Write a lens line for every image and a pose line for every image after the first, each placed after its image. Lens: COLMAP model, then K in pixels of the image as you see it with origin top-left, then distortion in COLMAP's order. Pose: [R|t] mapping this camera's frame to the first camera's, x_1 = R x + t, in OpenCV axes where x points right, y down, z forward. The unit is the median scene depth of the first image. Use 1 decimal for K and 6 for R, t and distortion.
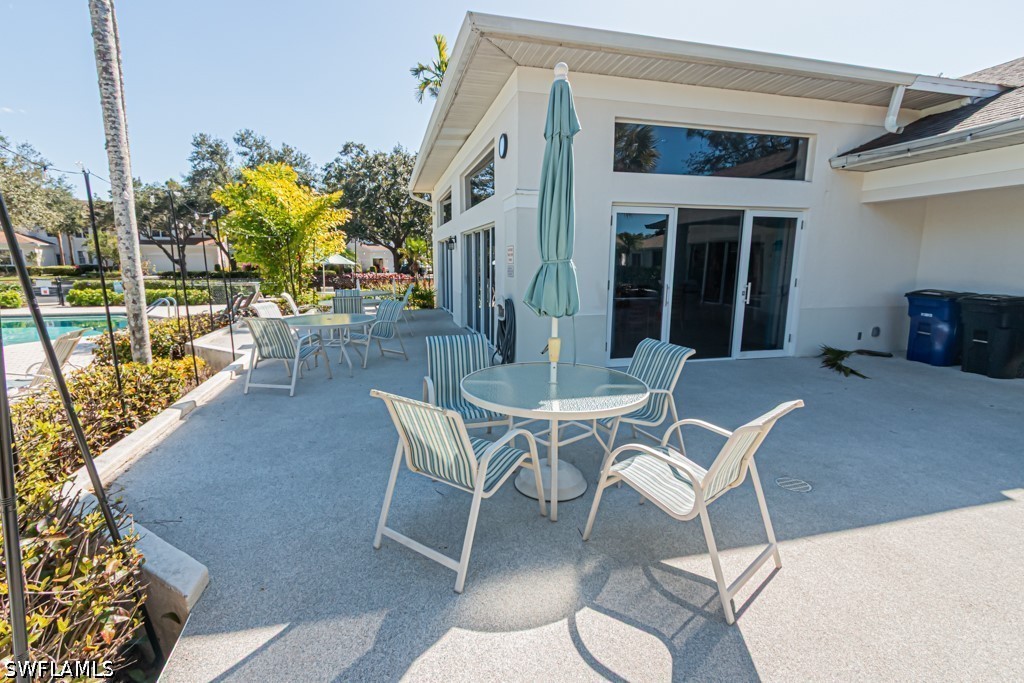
lens RADIAL K [[465.7, 0, 500.8], [0, 465.7, 337.9], [0, 0, 1]] dist [0.000992, -0.001261]
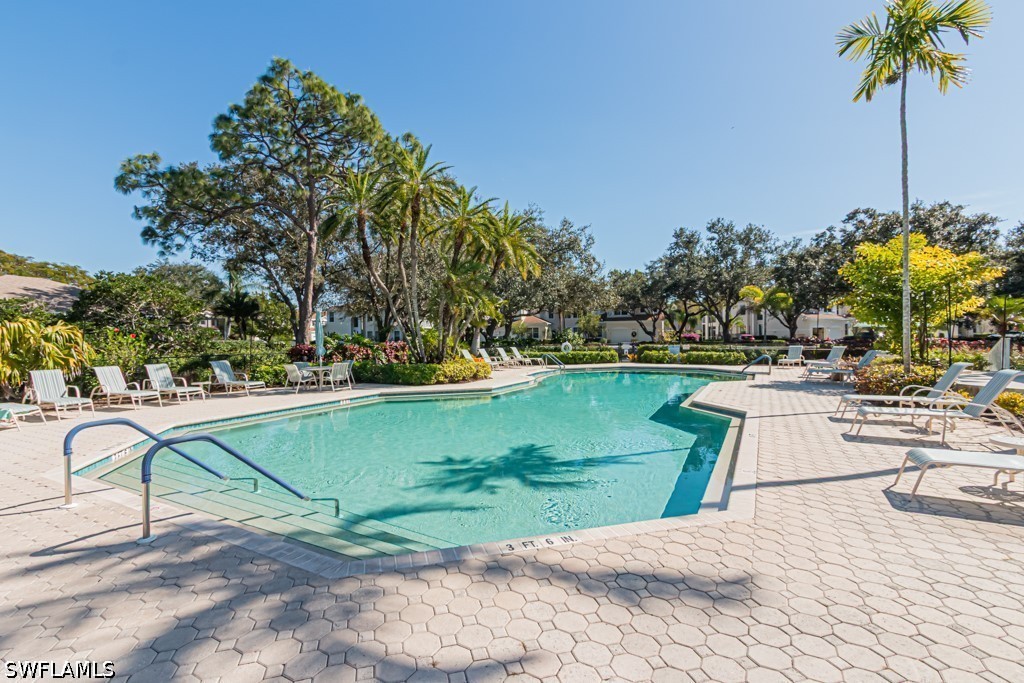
lens RADIAL K [[465.7, 0, 500.8], [0, 465.7, 337.9], [0, 0, 1]] dist [0.000992, -0.001261]
pose [[0.724789, -0.009805, -0.688901, -1.107660], [-0.098933, 0.988055, -0.118150, 0.239956], [0.681831, 0.153789, 0.715161, -1.032394]]
